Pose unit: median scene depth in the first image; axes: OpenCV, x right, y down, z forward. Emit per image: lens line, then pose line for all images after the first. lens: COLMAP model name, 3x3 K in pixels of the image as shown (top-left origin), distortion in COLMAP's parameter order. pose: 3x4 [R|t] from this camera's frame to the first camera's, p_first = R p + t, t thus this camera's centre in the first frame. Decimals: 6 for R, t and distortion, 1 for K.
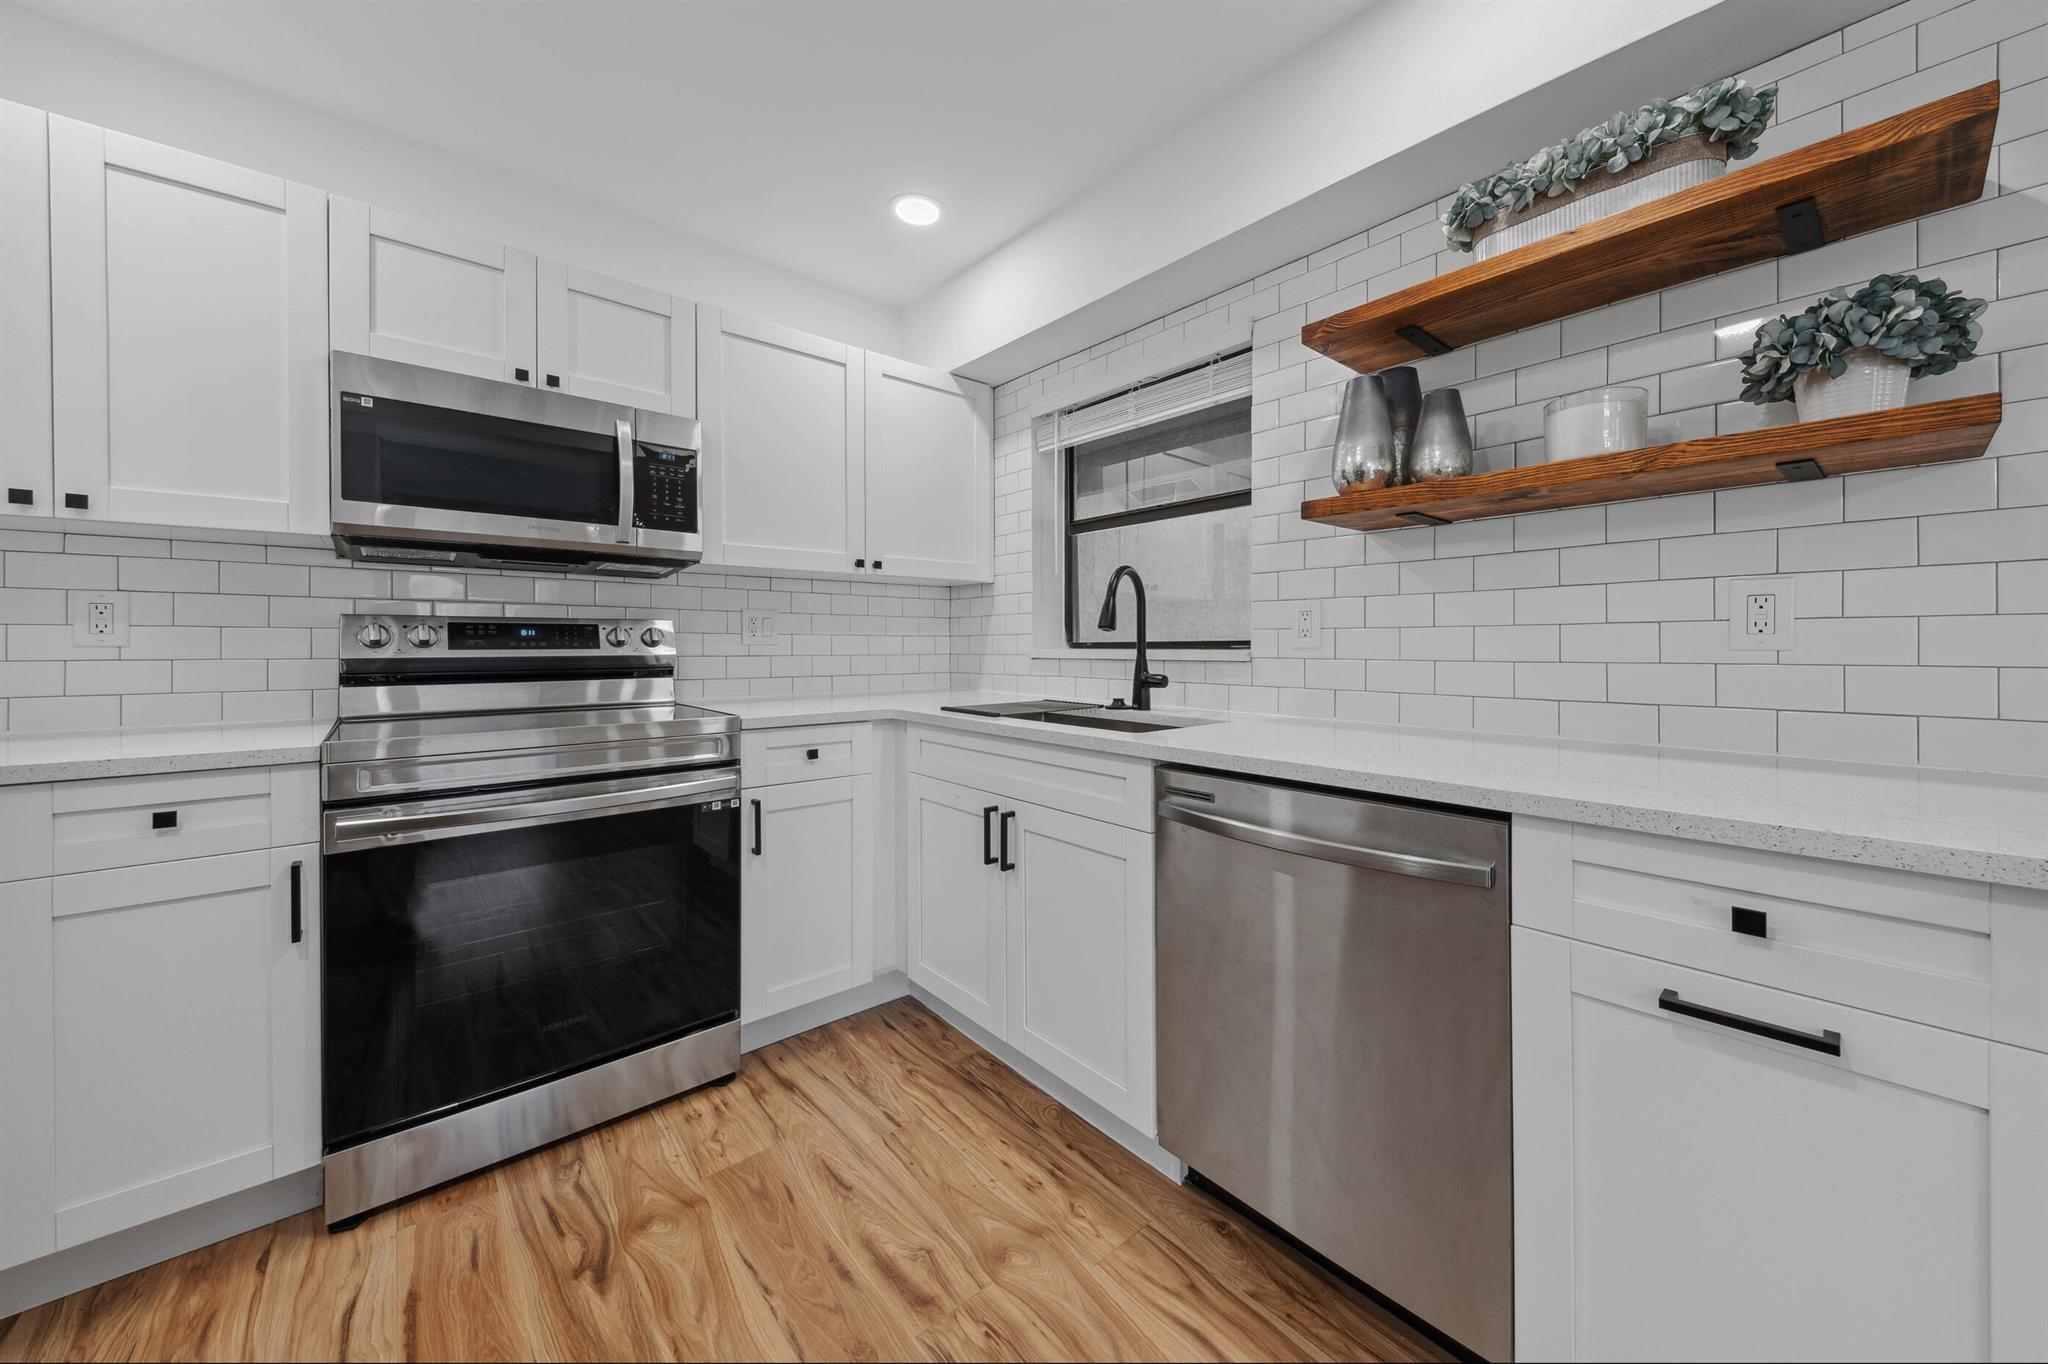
lens RADIAL K [[725.2, 0, 1032.7], [0, 725.2, 650.1], [0, 0, 1]] dist [0.001740, -0.000827]
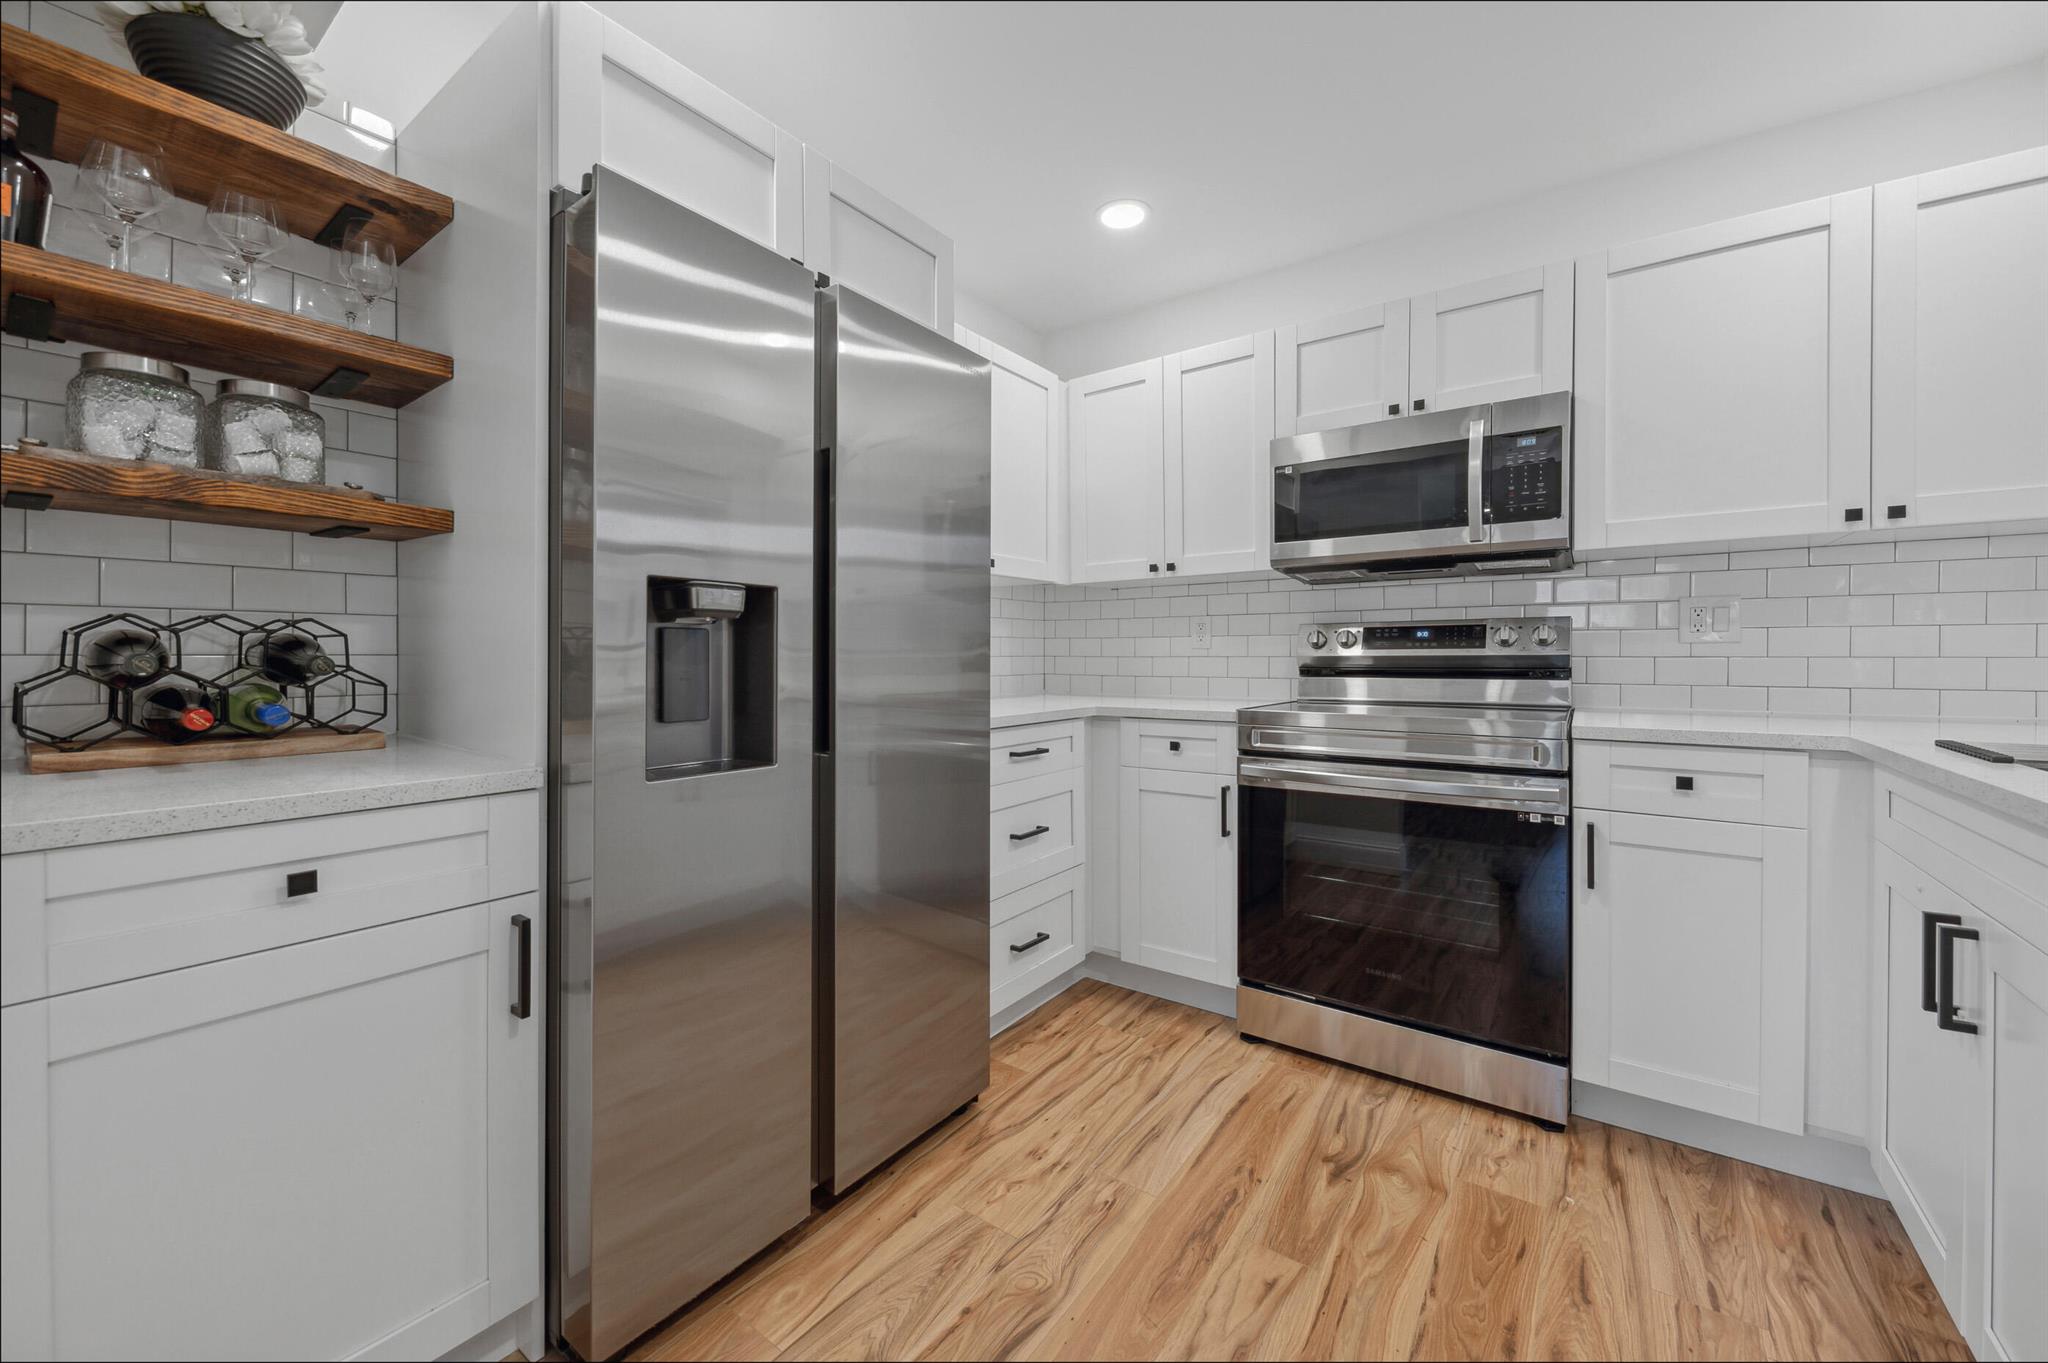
lens RADIAL K [[777.6, 0, 1027.1], [0, 777.6, 662.8], [0, 0, 1]] dist [0.008834, -0.001367]
pose [[0.239779, 0.010555, -0.970770, 0.370591], [-0.001927, 0.999944, 0.010396, 0.010597], [0.970826, -0.000622, 0.239786, 0.144525]]
